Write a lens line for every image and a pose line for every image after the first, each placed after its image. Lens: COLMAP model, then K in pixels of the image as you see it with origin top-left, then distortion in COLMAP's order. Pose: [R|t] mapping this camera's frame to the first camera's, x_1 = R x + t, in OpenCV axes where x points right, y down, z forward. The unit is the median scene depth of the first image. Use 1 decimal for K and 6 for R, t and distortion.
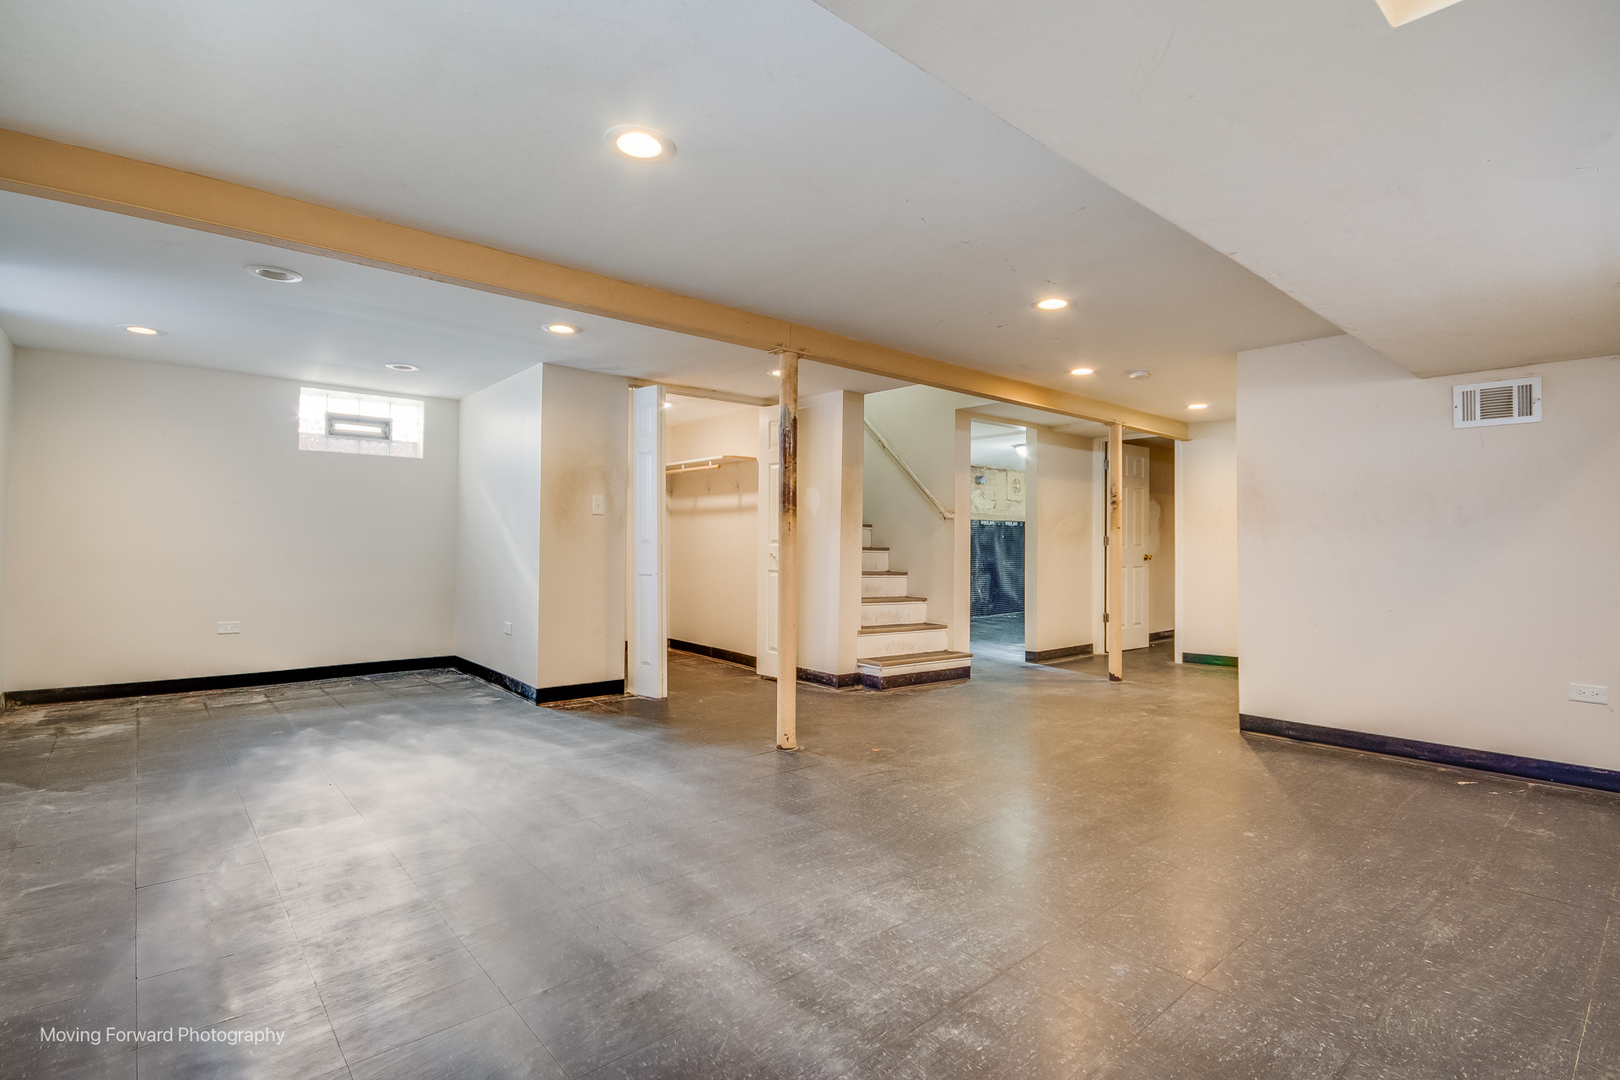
lens RADIAL K [[766.8, 0, 804.2], [0, 766.8, 543.9], [0, 0, 1]] dist [0.014845, 0.000699]
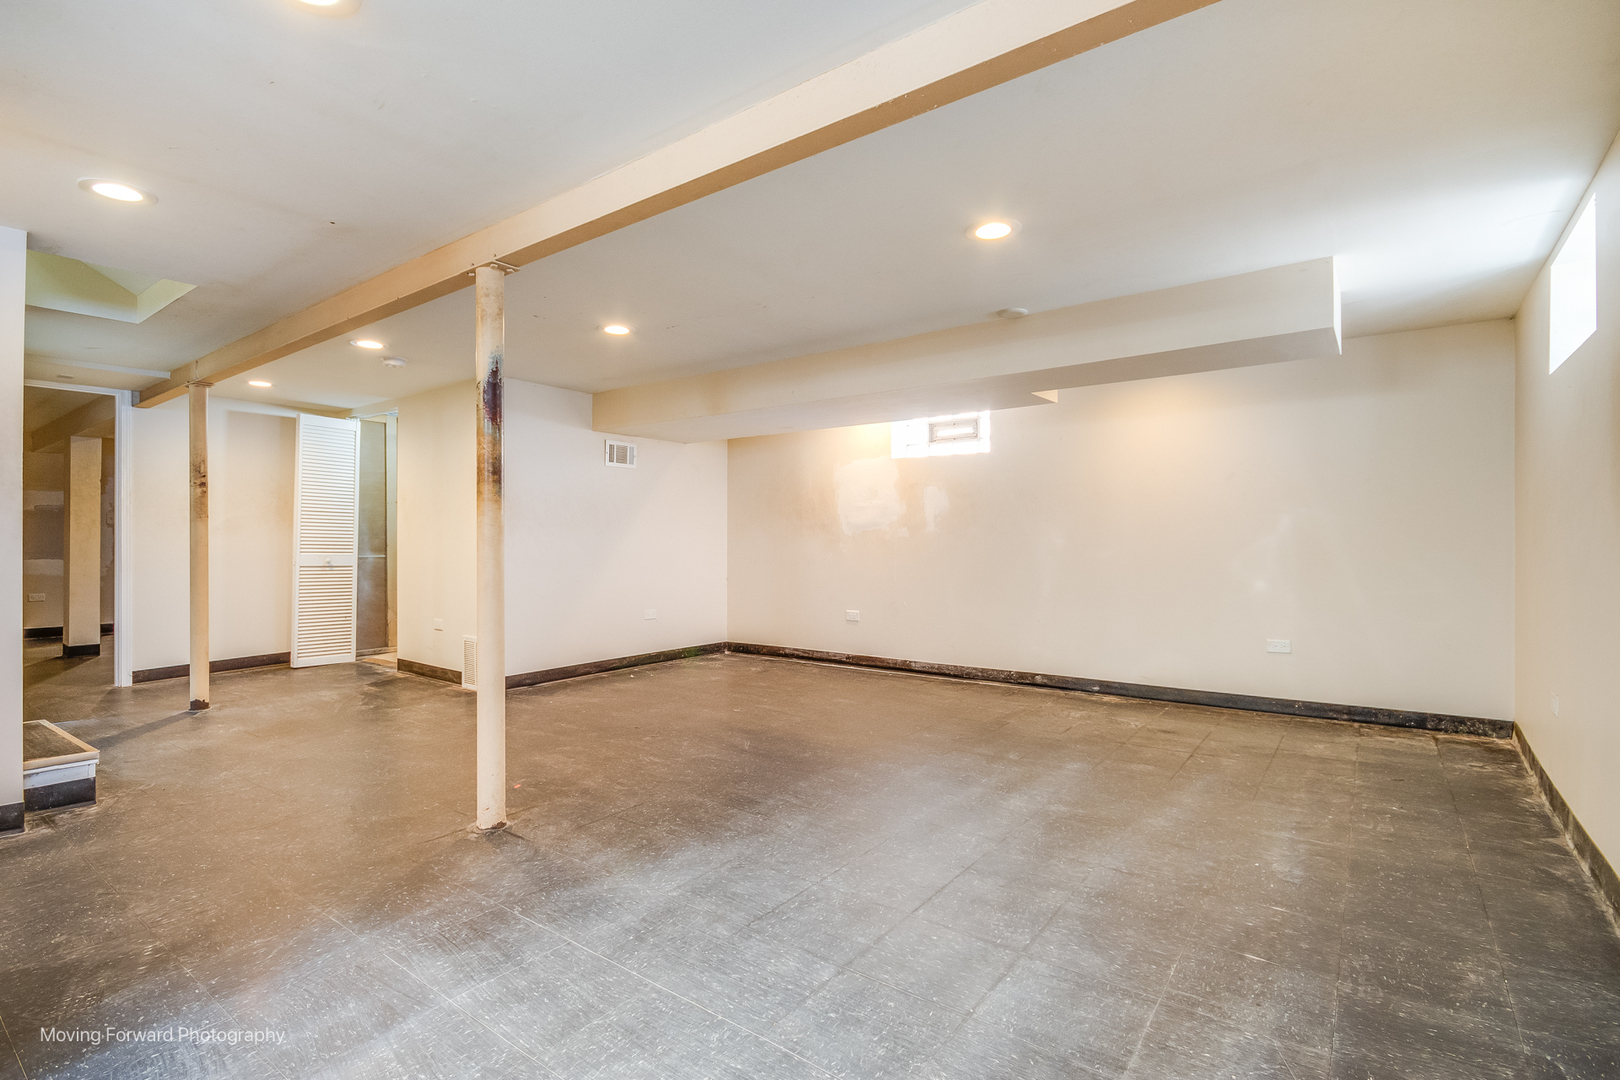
lens RADIAL K [[766.8, 0, 805.8], [0, 766.8, 539.5], [0, 0, 1]] dist [0.014845, 0.000699]
pose [[-0.232358, -0.000153, 0.972630, -0.869895], [-0.004887, 0.999988, -0.001010, 0.006517], [-0.972618, -0.004987, -0.232356, 1.004272]]
